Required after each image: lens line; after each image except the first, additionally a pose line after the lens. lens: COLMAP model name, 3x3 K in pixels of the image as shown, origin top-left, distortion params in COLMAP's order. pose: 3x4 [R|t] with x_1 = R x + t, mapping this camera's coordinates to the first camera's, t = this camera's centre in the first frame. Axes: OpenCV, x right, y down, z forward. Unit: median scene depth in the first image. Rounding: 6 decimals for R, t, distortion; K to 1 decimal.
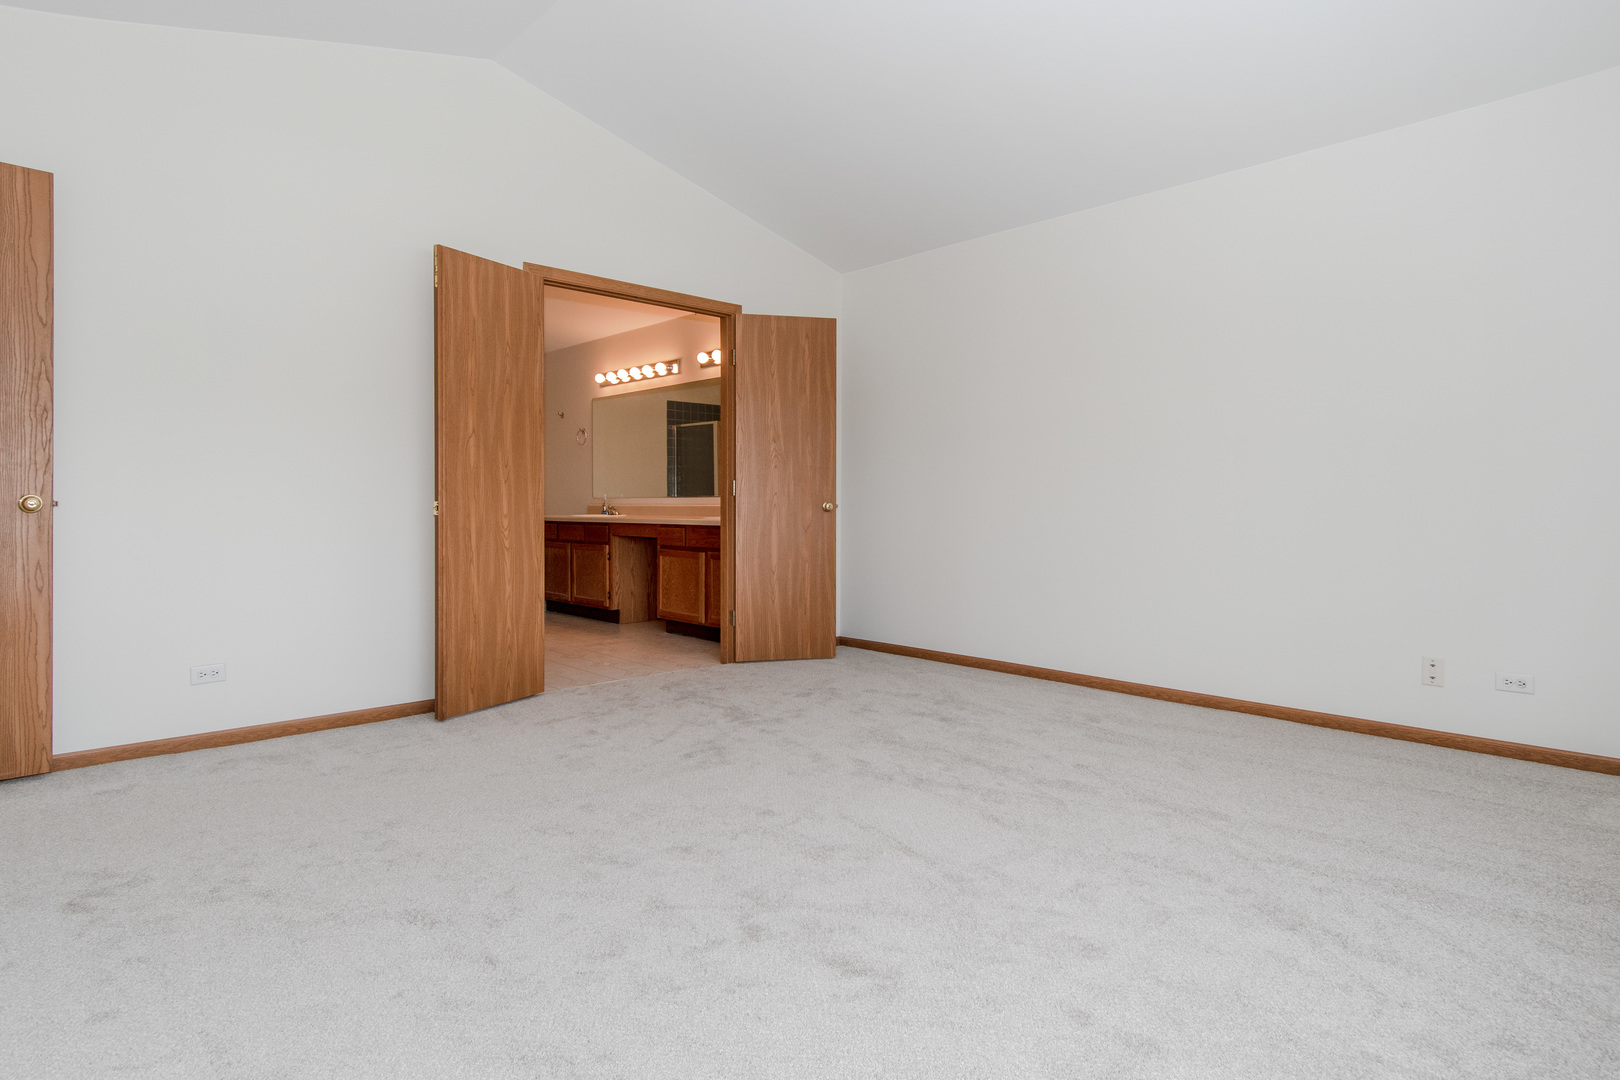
lens RADIAL K [[871.9, 0, 810.0], [0, 871.9, 540.0], [0, 0, 1]] dist [0.001832, -0.002324]
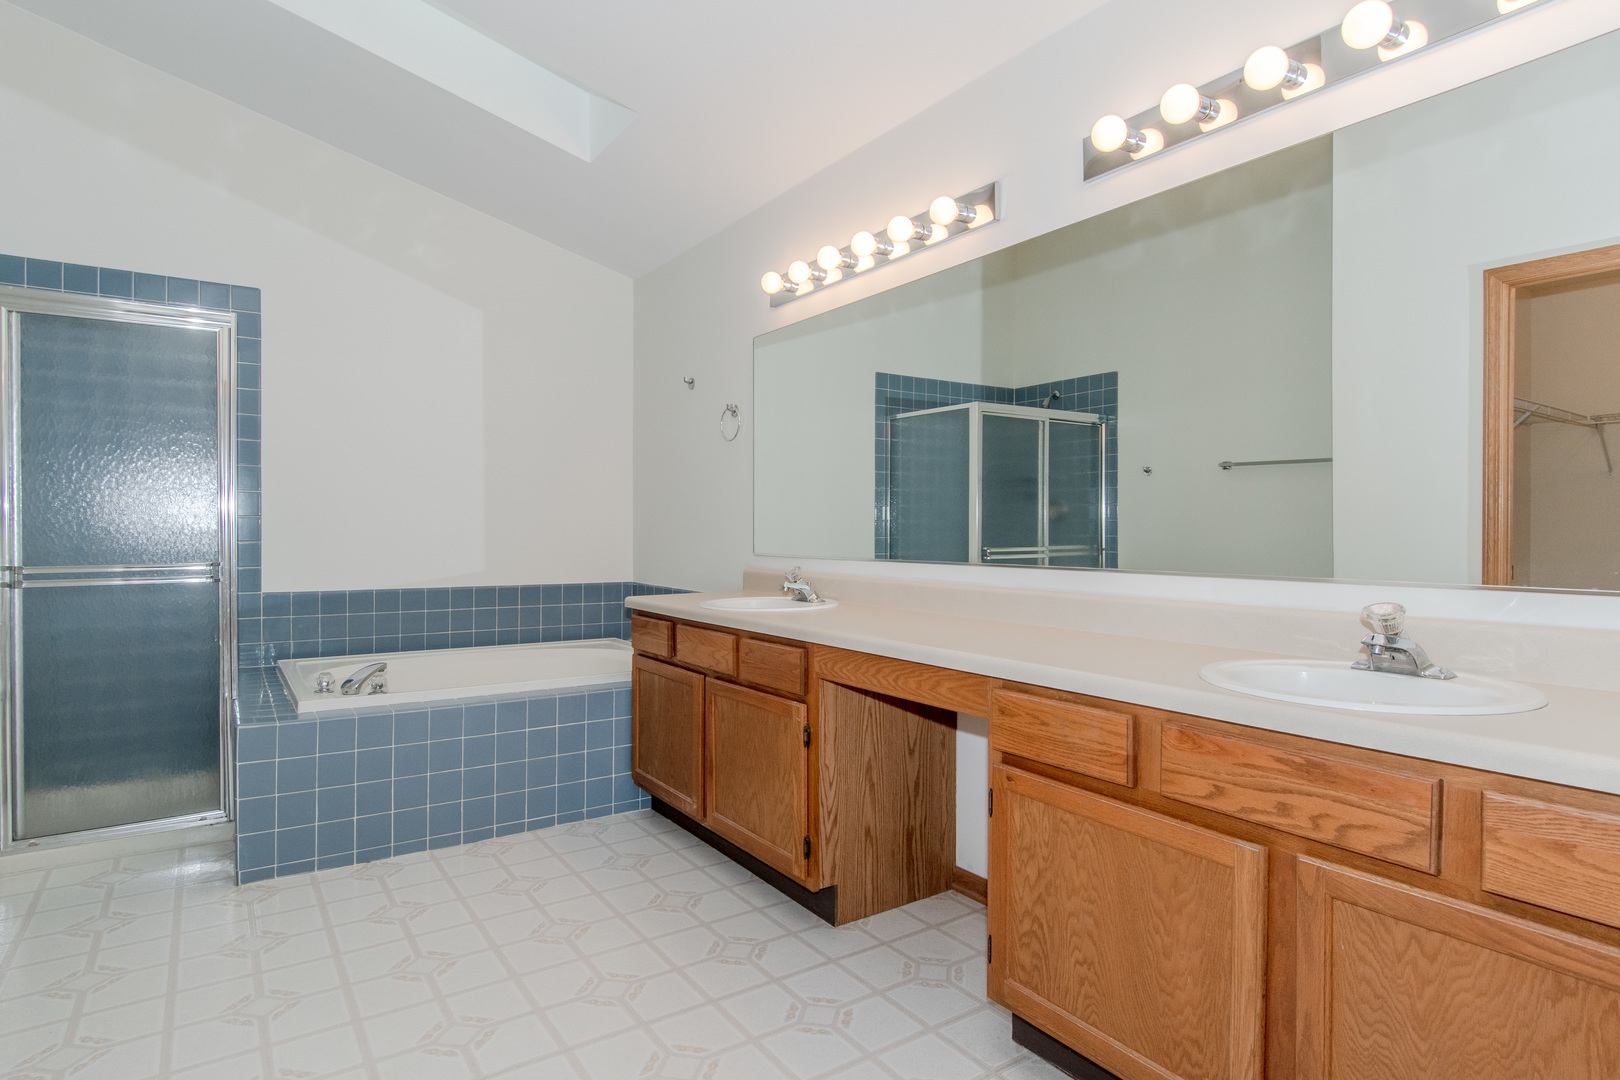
lens RADIAL K [[871.9, 0, 810.0], [0, 871.9, 540.0], [0, 0, 1]] dist [0.001832, -0.002324]
pose [[0.986377, -0.009541, -0.164226, -0.157622], [0.004677, 0.999540, -0.029981, -0.046447], [0.164436, 0.028804, 0.985967, 0.600103]]
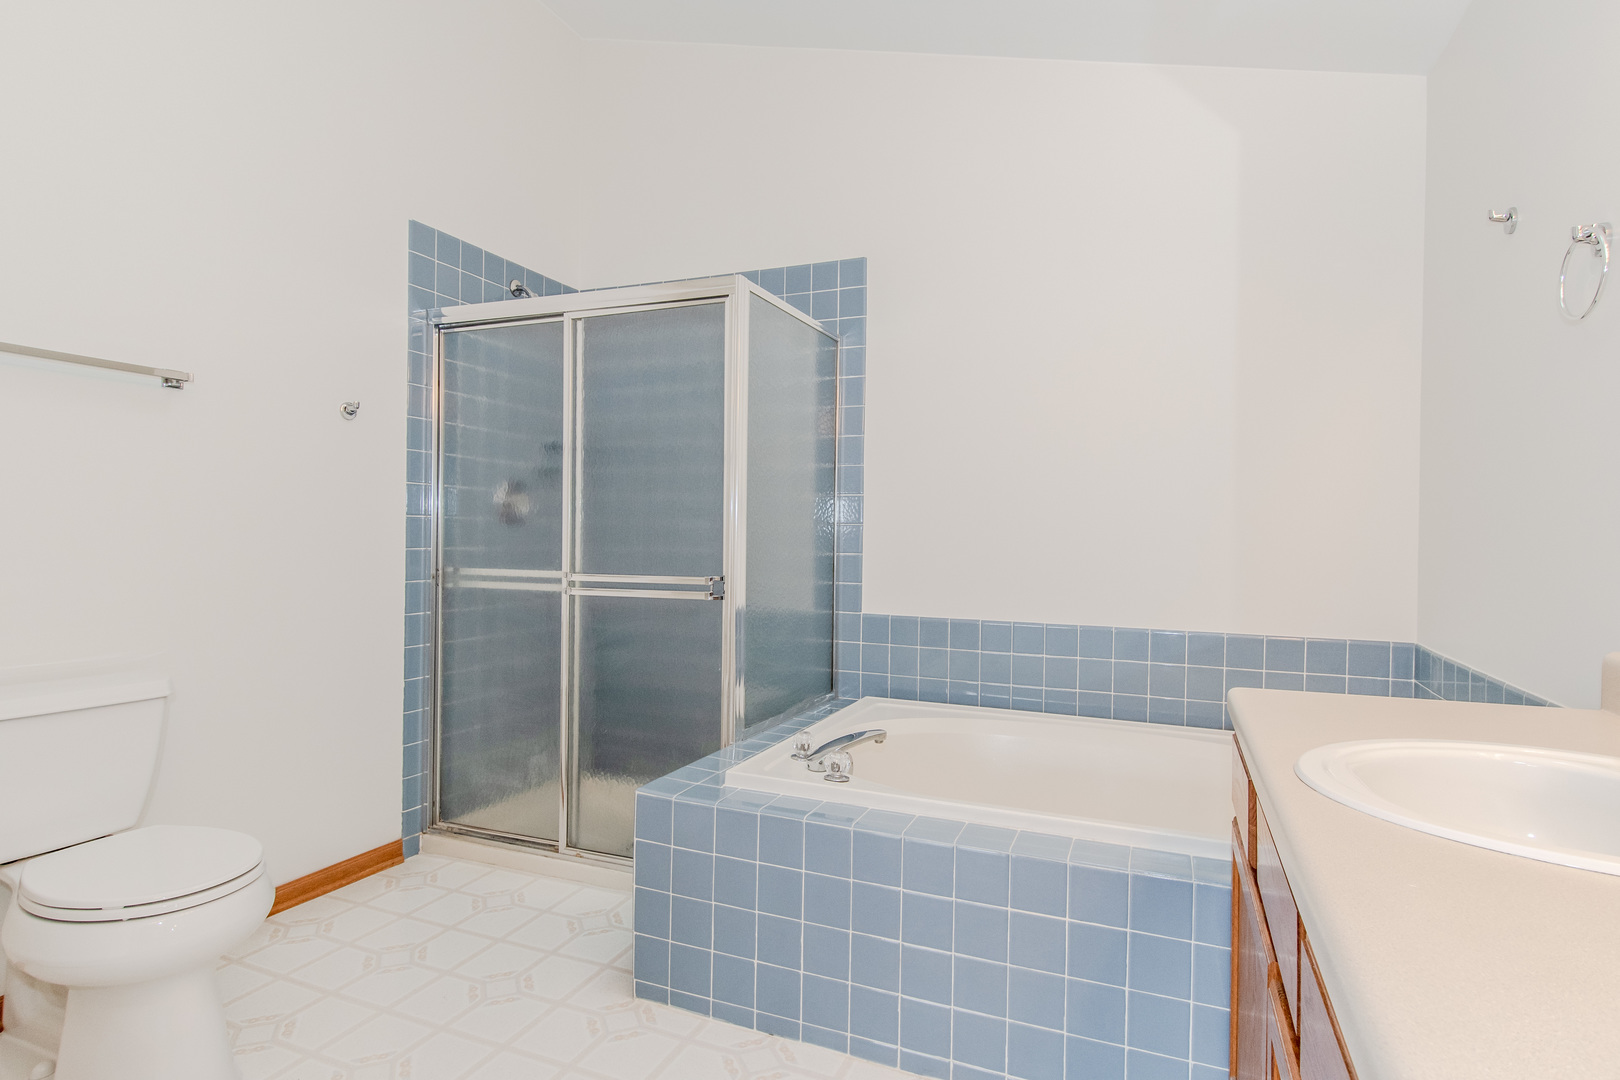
lens RADIAL K [[872.3, 0, 810.0], [0, 872.3, 540.0], [0, 0, 1]] dist [0.050735, -0.000759]
pose [[0.398545, -0.003152, -0.917143, -0.168620], [-0.050240, 0.998418, -0.025263, -0.056690], [0.915772, 0.056146, 0.397756, 0.845632]]
